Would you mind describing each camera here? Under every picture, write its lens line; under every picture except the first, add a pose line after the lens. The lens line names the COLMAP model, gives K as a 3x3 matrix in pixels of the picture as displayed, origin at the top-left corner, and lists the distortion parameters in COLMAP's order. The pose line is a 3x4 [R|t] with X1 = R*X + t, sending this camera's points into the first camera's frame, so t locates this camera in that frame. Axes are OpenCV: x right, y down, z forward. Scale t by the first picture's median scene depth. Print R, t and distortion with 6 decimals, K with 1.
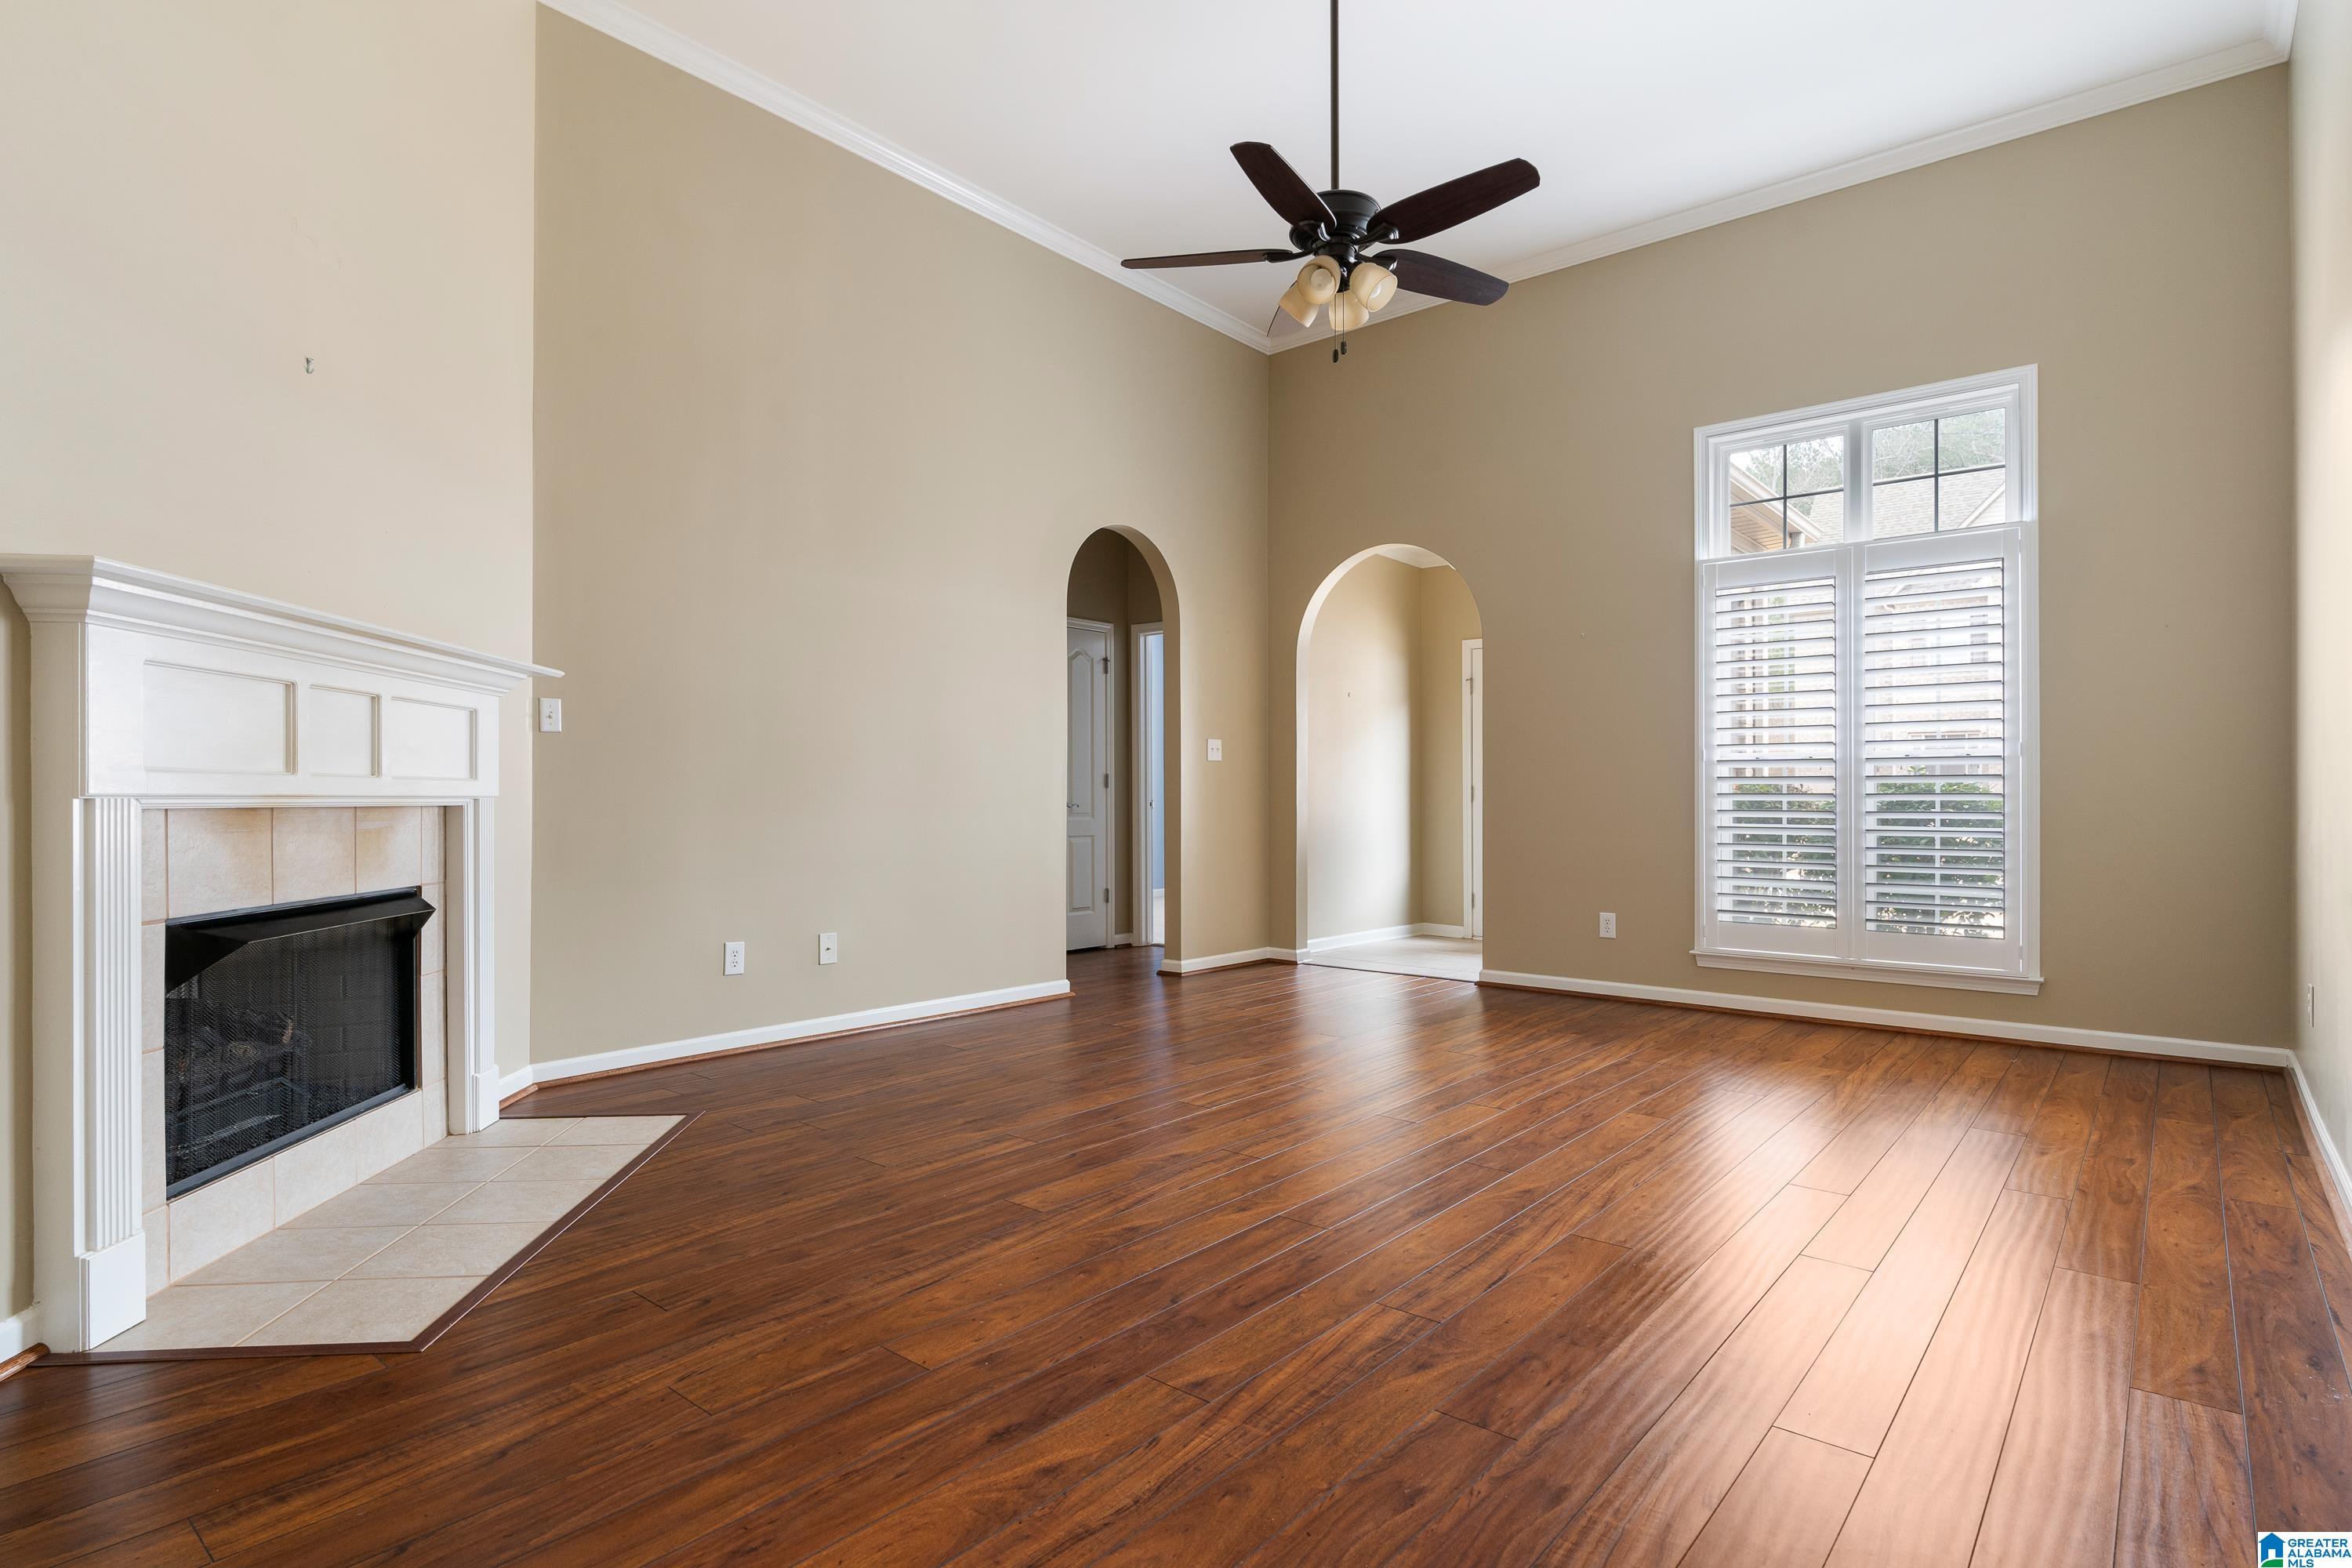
lens RADIAL K [[1177.9, 0, 1188.2], [0, 1177.9, 783.8], [0, 0, 1]] dist [-0.014649, -0.000205]
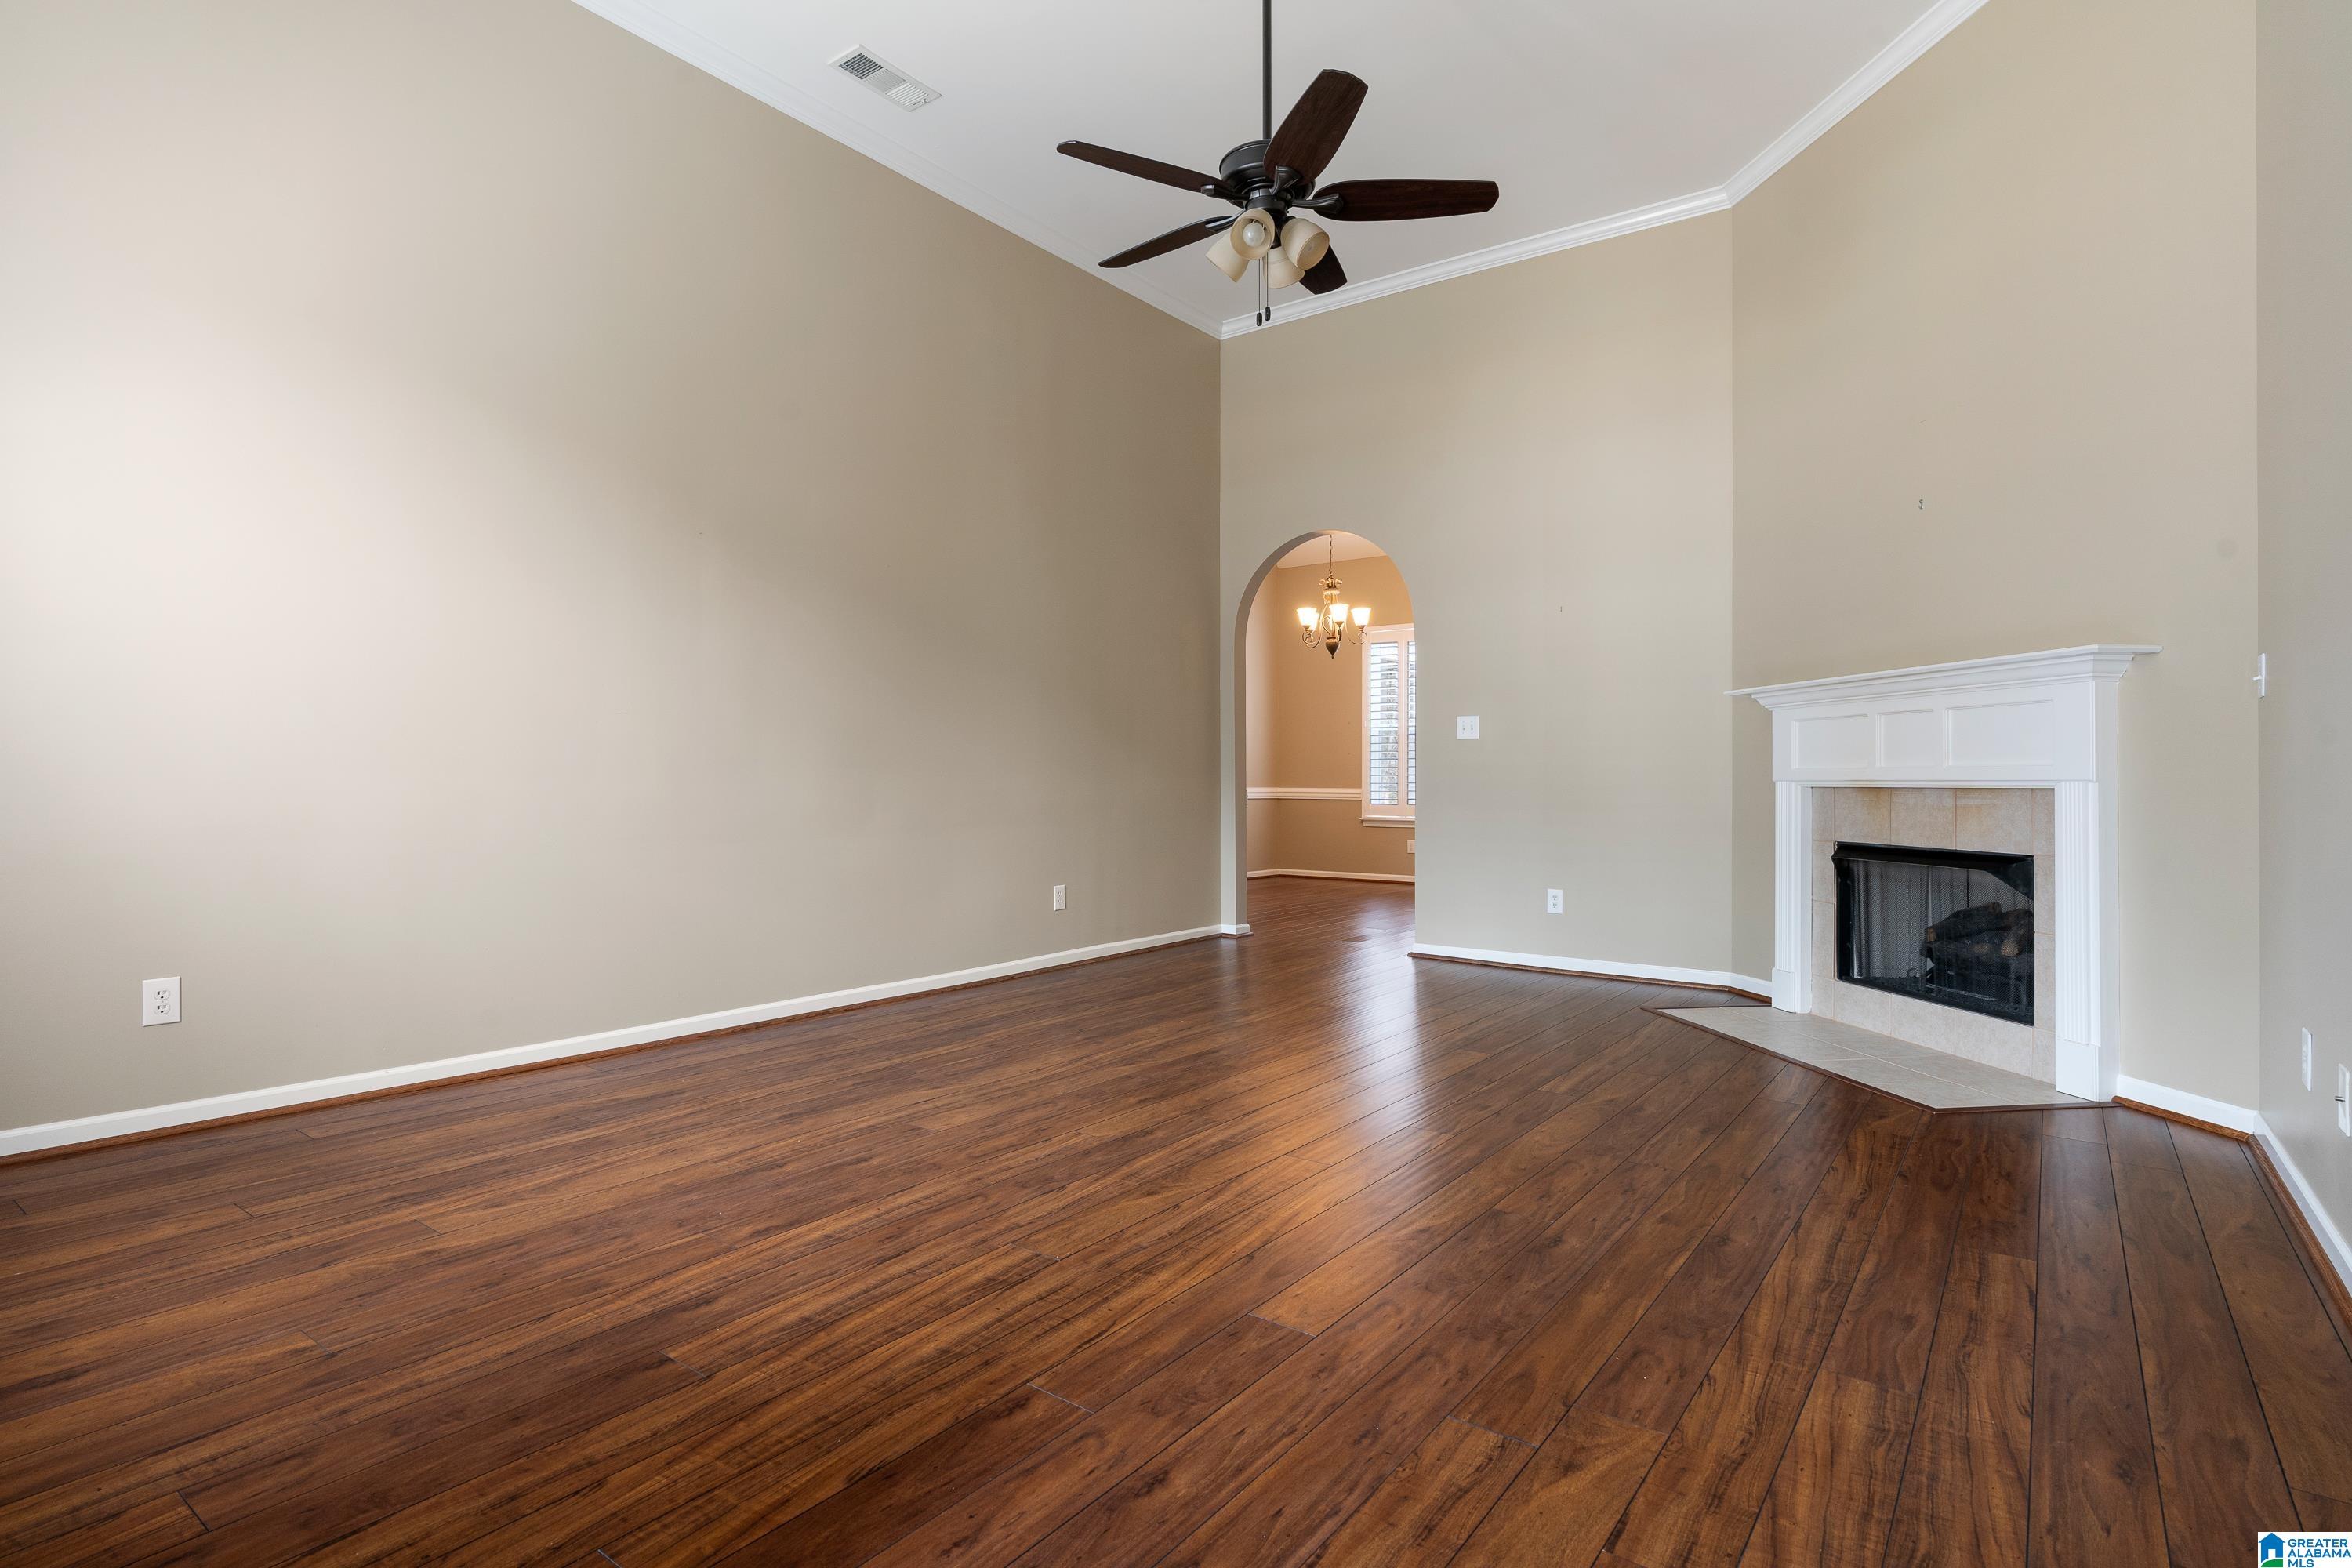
lens RADIAL K [[1177.9, 0, 1188.2], [0, 1177.9, 783.8], [0, 0, 1]] dist [-0.014649, -0.000205]
pose [[-0.997605, -0.009088, -0.068565, 0.304069], [-0.008311, 0.999898, -0.011607, 0.036875], [0.068663, -0.011009, -0.997579, 2.295011]]
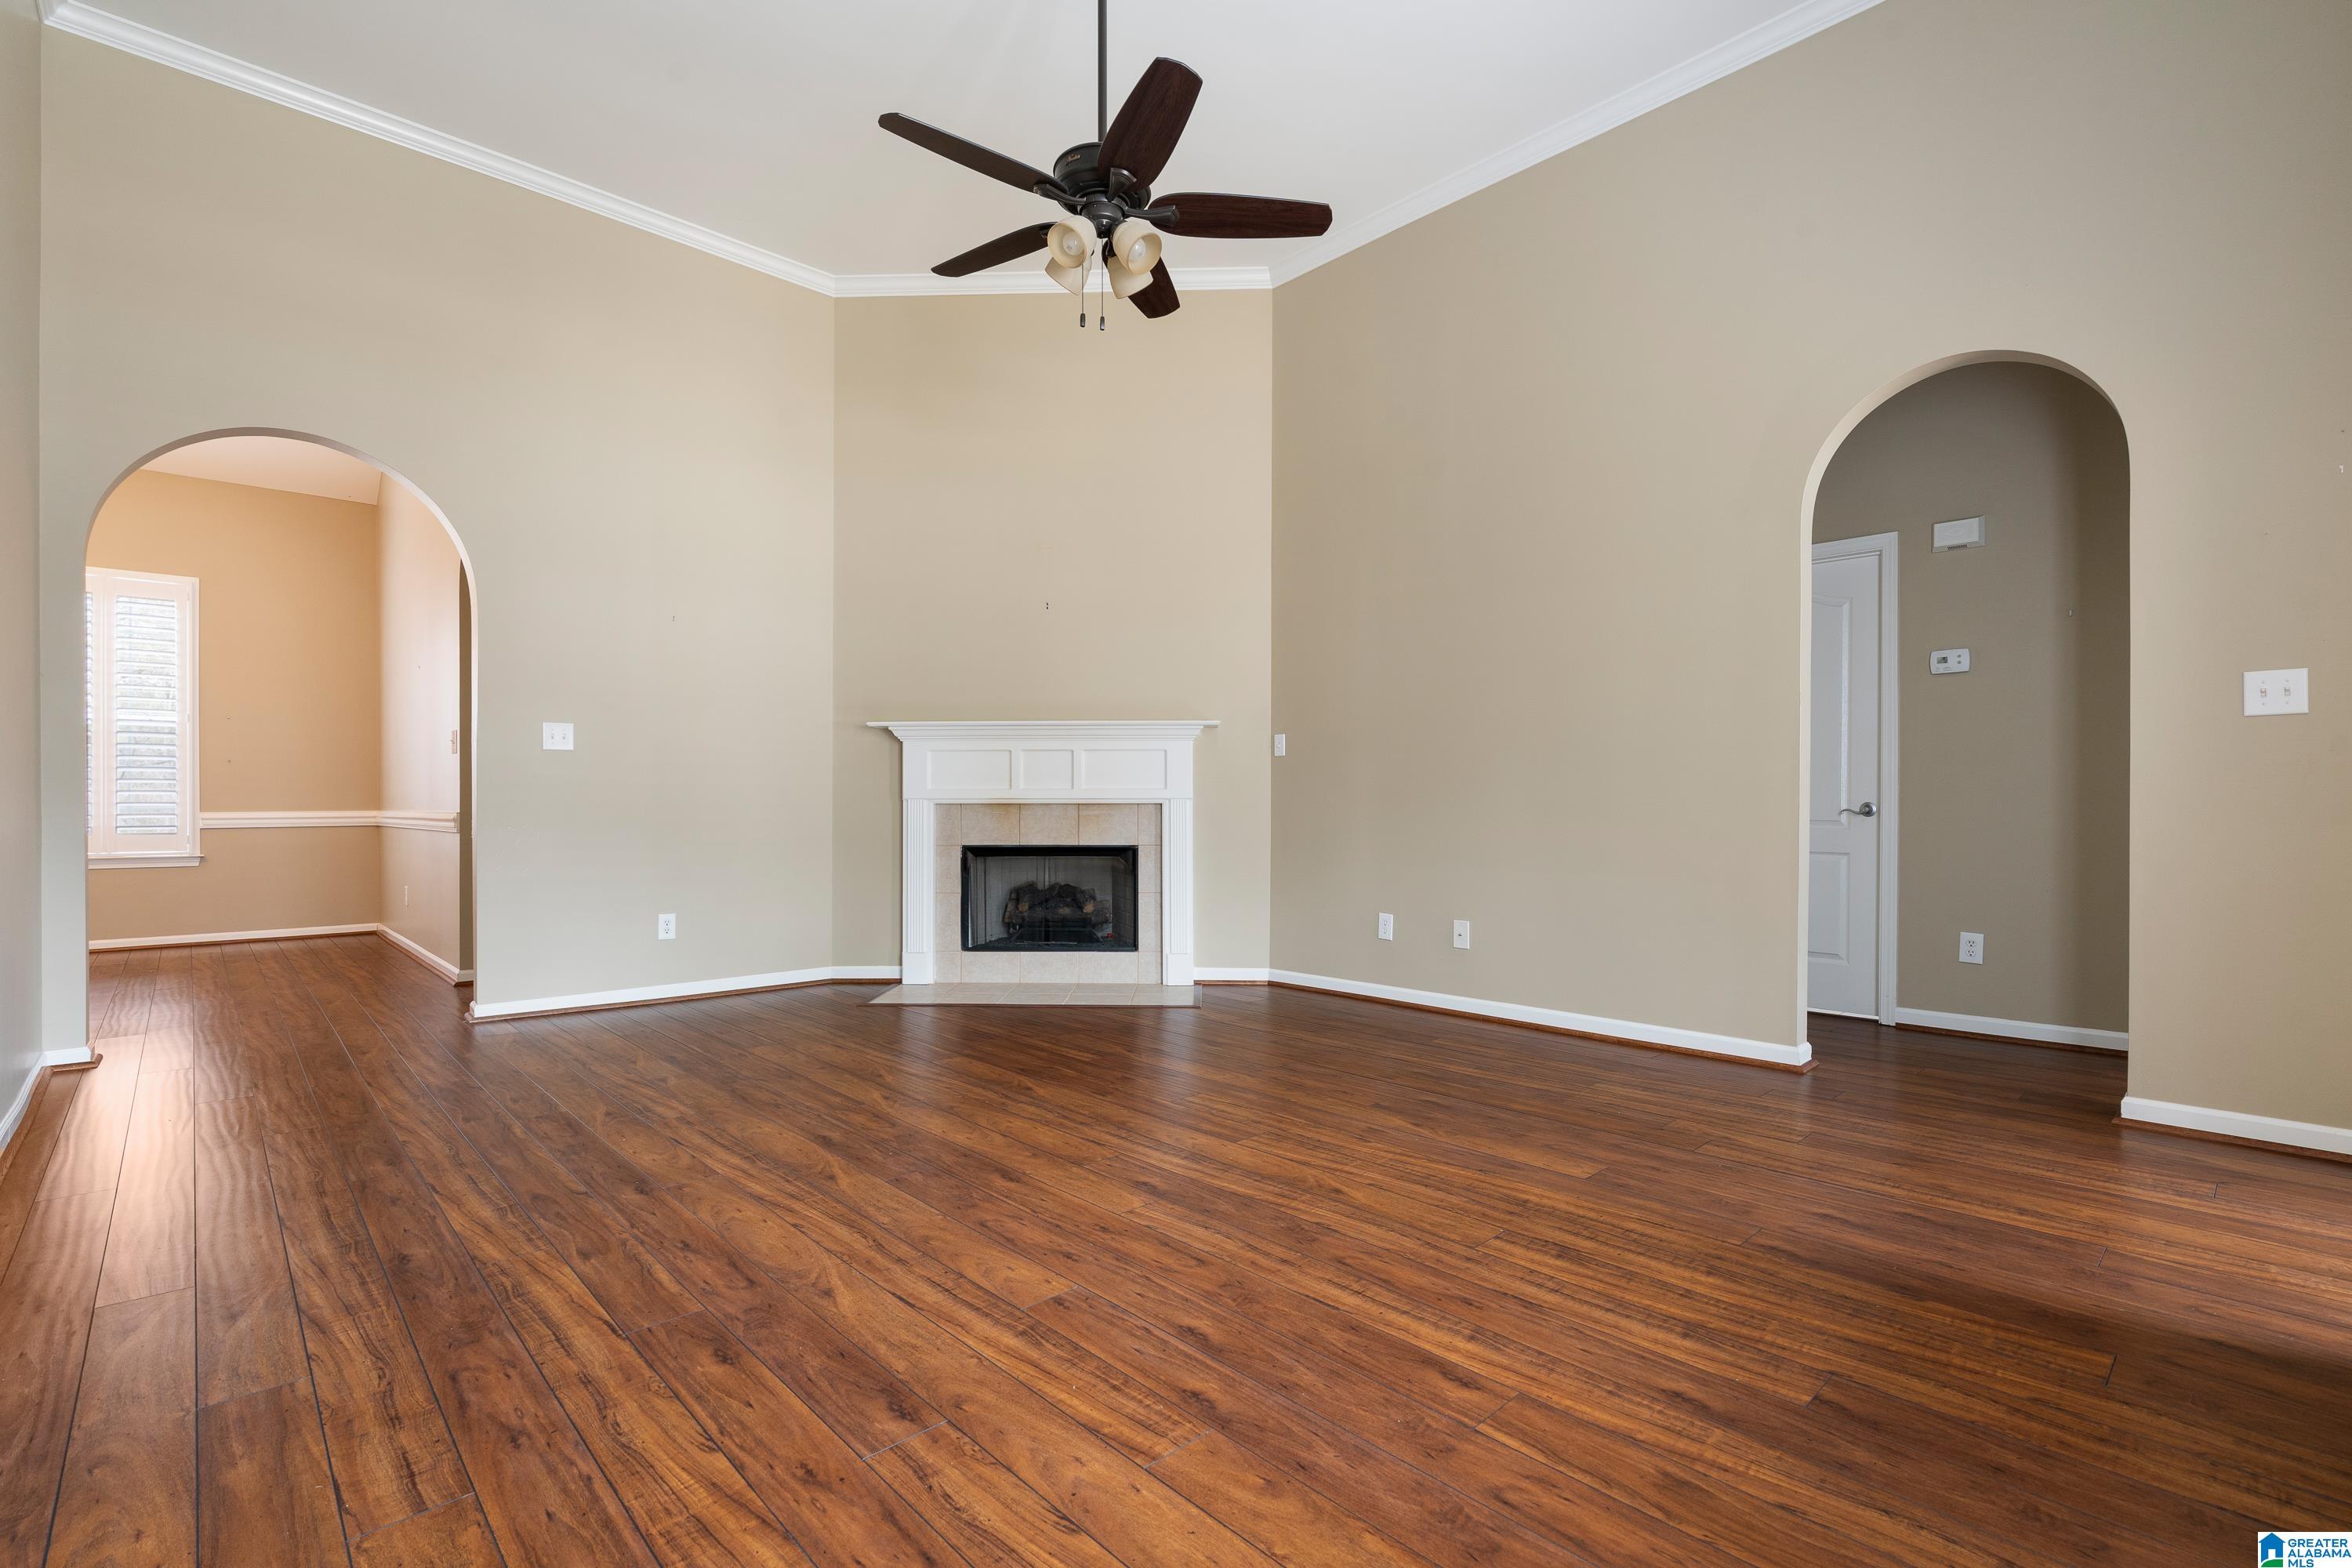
lens RADIAL K [[1061.3, 0, 1183.0], [0, 1061.3, 800.9], [0, 0, 1]] dist [-0.008219, 0.000980]
pose [[-0.110702, -0.004791, -0.993842, 1.135862], [0.013047, 0.999895, -0.006274, 0.027984], [0.993768, -0.013661, -0.110628, 1.366776]]
